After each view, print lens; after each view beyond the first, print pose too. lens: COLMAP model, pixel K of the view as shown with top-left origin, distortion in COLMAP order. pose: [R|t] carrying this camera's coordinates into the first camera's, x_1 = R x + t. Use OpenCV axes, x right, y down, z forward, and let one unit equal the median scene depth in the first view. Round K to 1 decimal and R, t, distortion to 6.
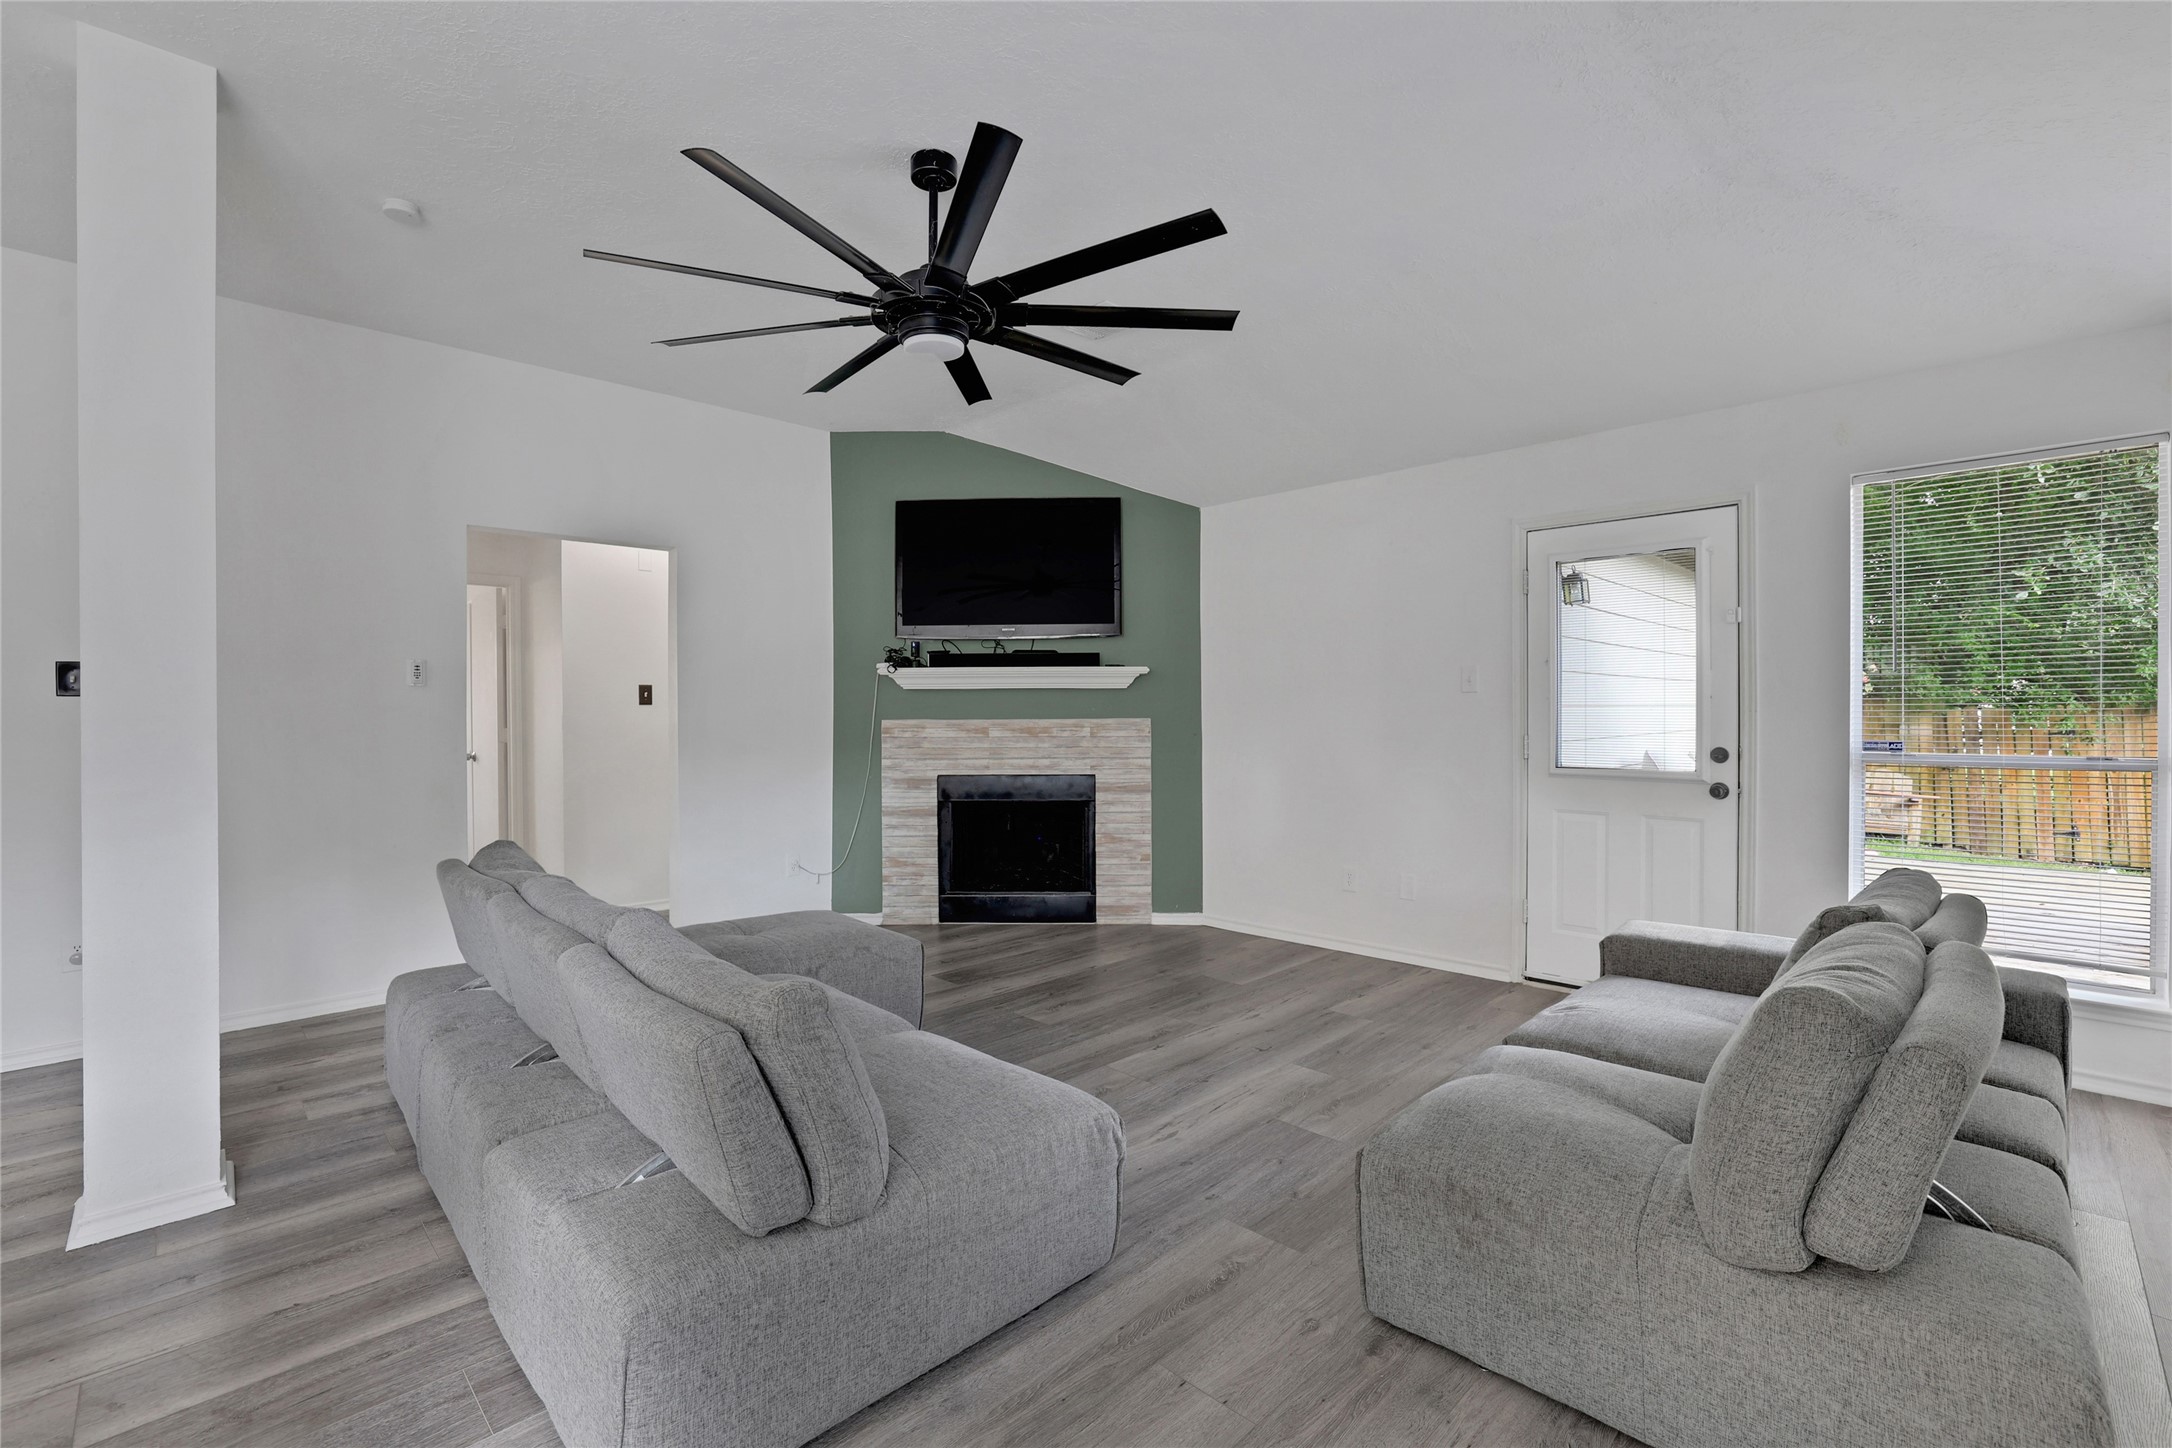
lens RADIAL K [[965.3, 0, 1116.6], [0, 965.3, 710.8], [0, 0, 1]] dist [-0.046063, 0.016583]
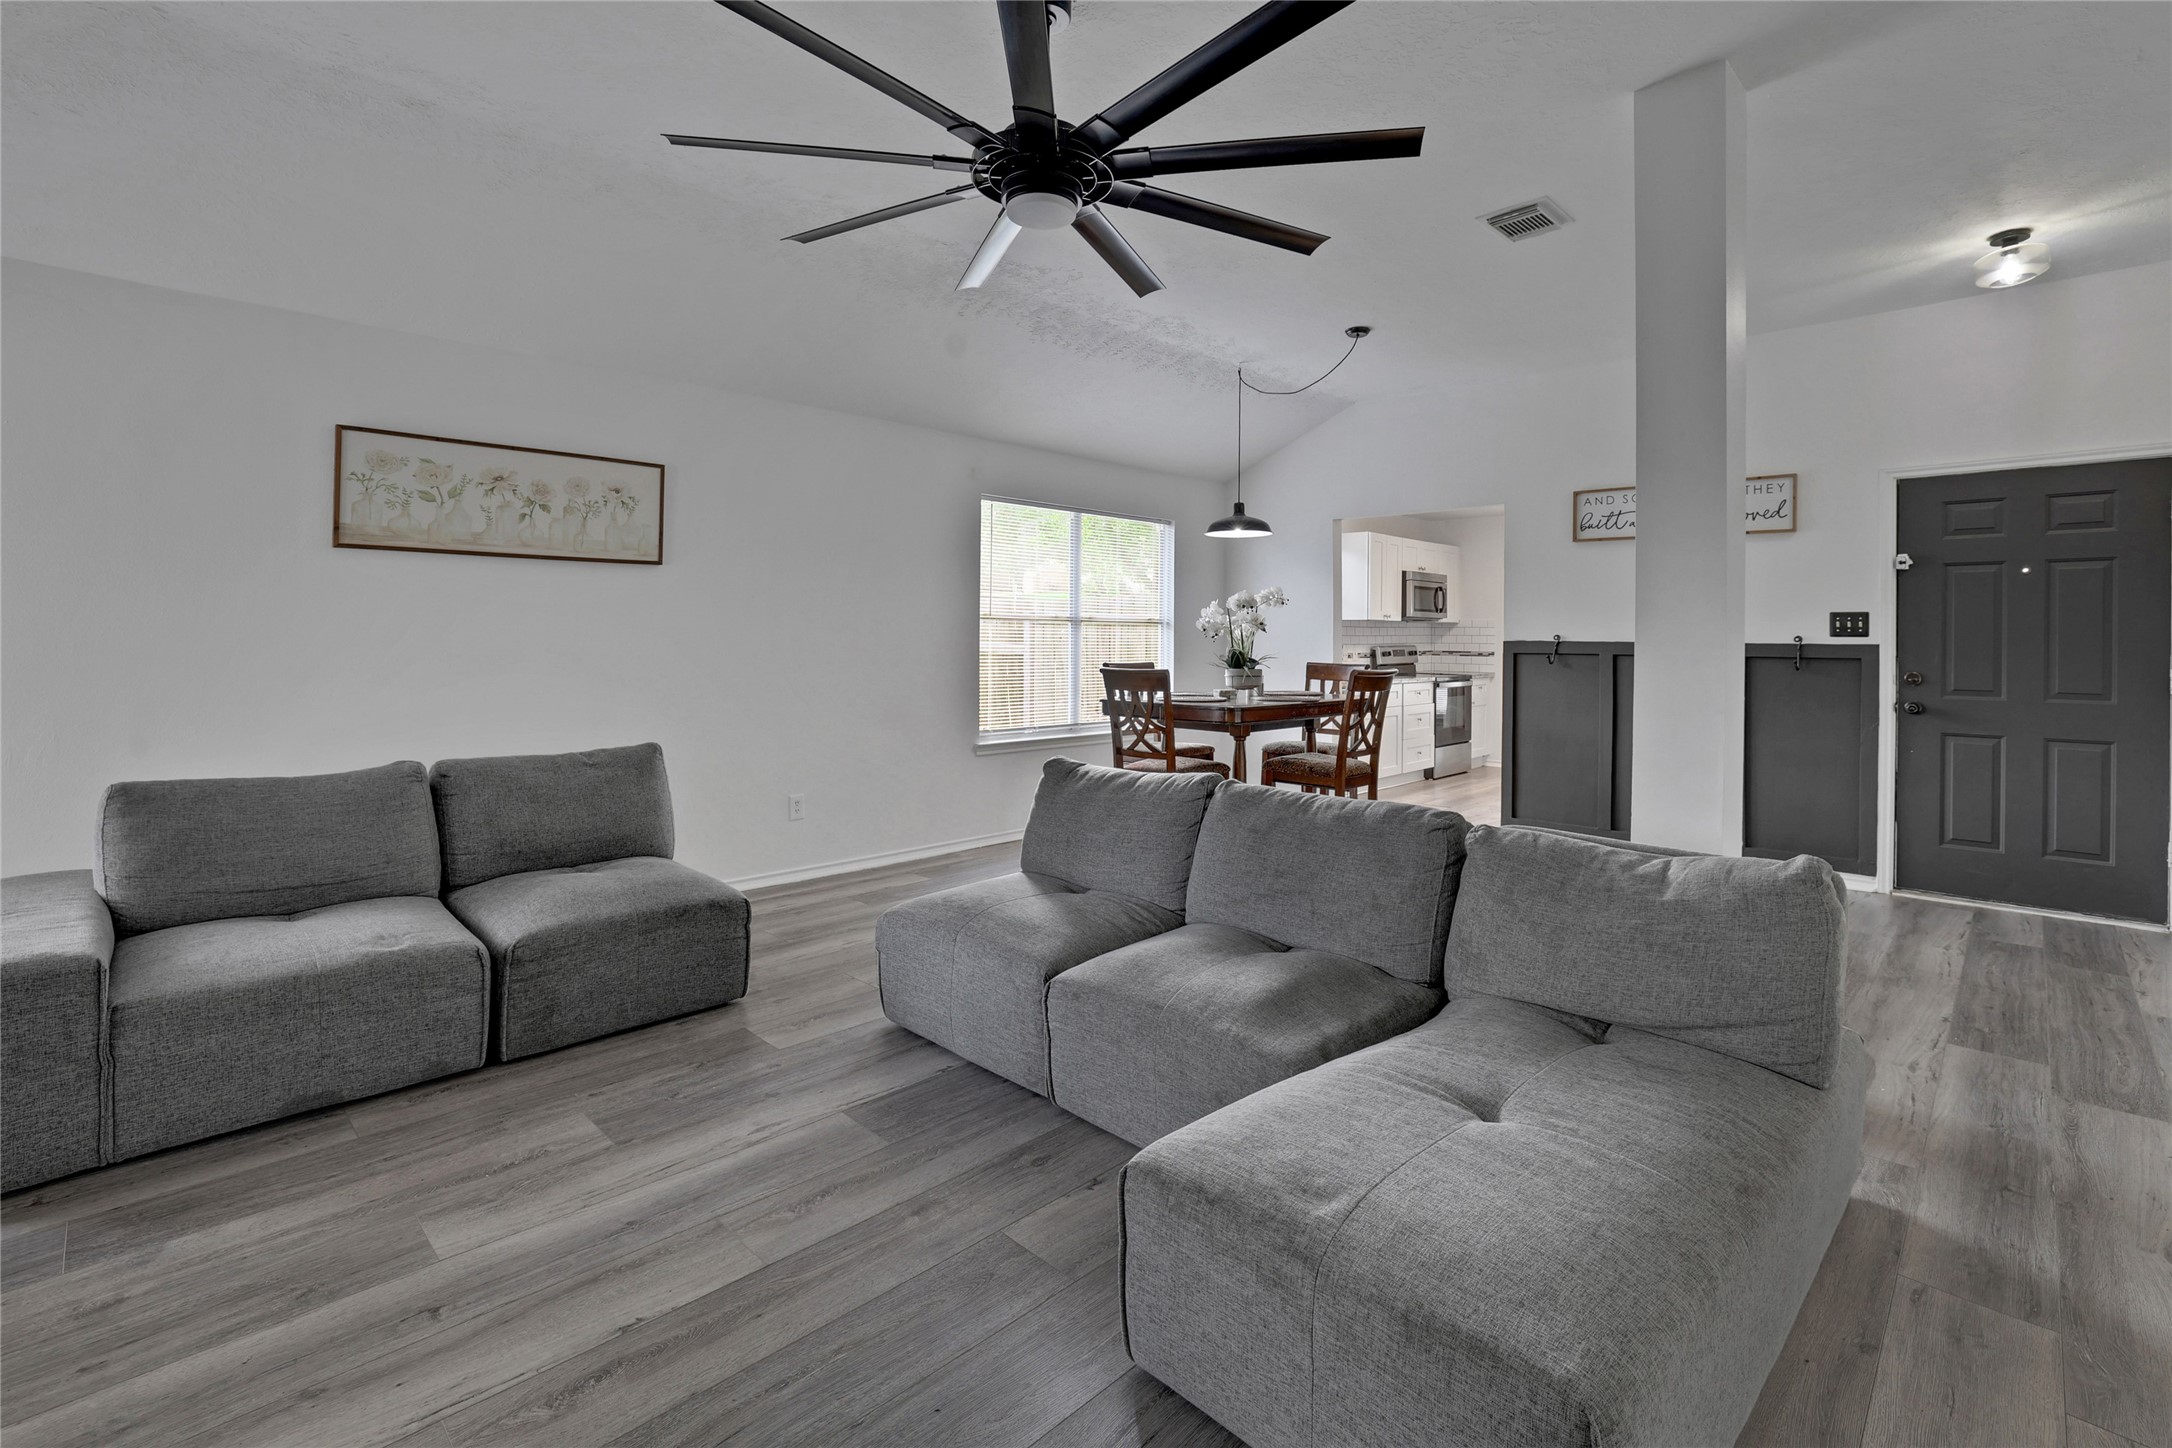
lens RADIAL K [[968.2, 0, 1094.5], [0, 968.2, 638.2], [0, 0, 1]] dist [-0.040036, 0.017028]
pose [[-0.999999, -0.000834, -0.000587, -0.124896], [-0.000838, 0.999981, 0.006091, -0.002608], [0.000582, 0.006092, -0.999981, 0.954320]]
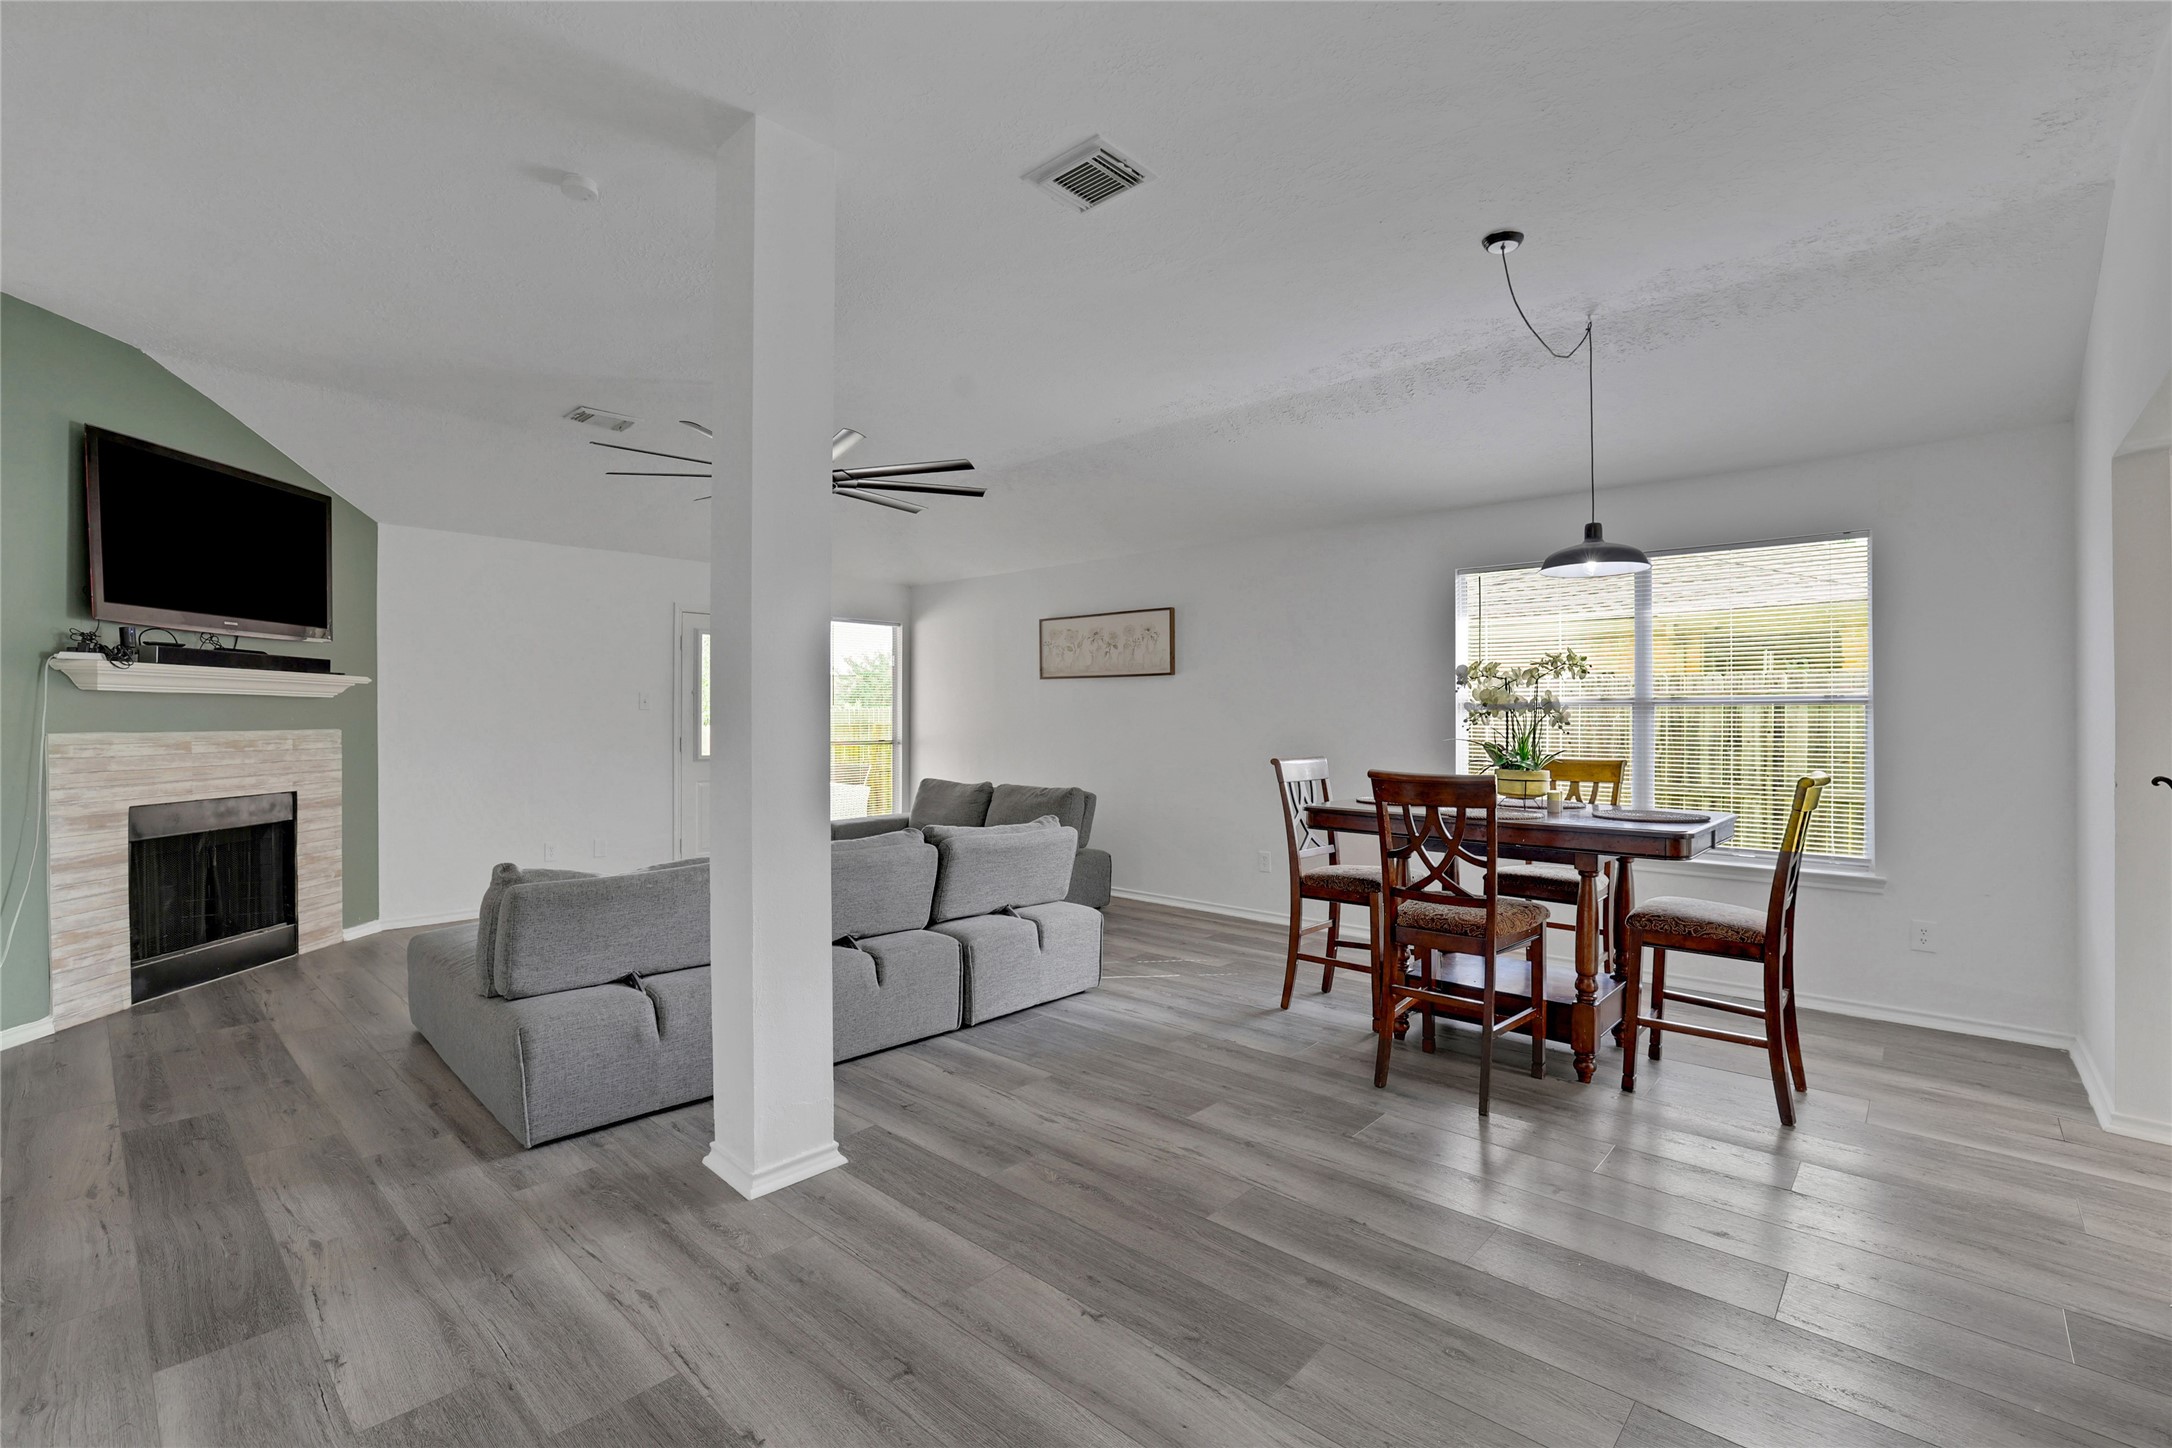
lens RADIAL K [[954.3, 0, 1095.2], [0, 954.3, 717.1], [0, 0, 1]] dist [0.000326, 0.000199]
pose [[-0.039513, 0.006460, 0.999198, -0.954593], [0.000000, 0.999979, -0.006465, 0.002069], [-0.999219, -0.000256, -0.039513, 0.282797]]
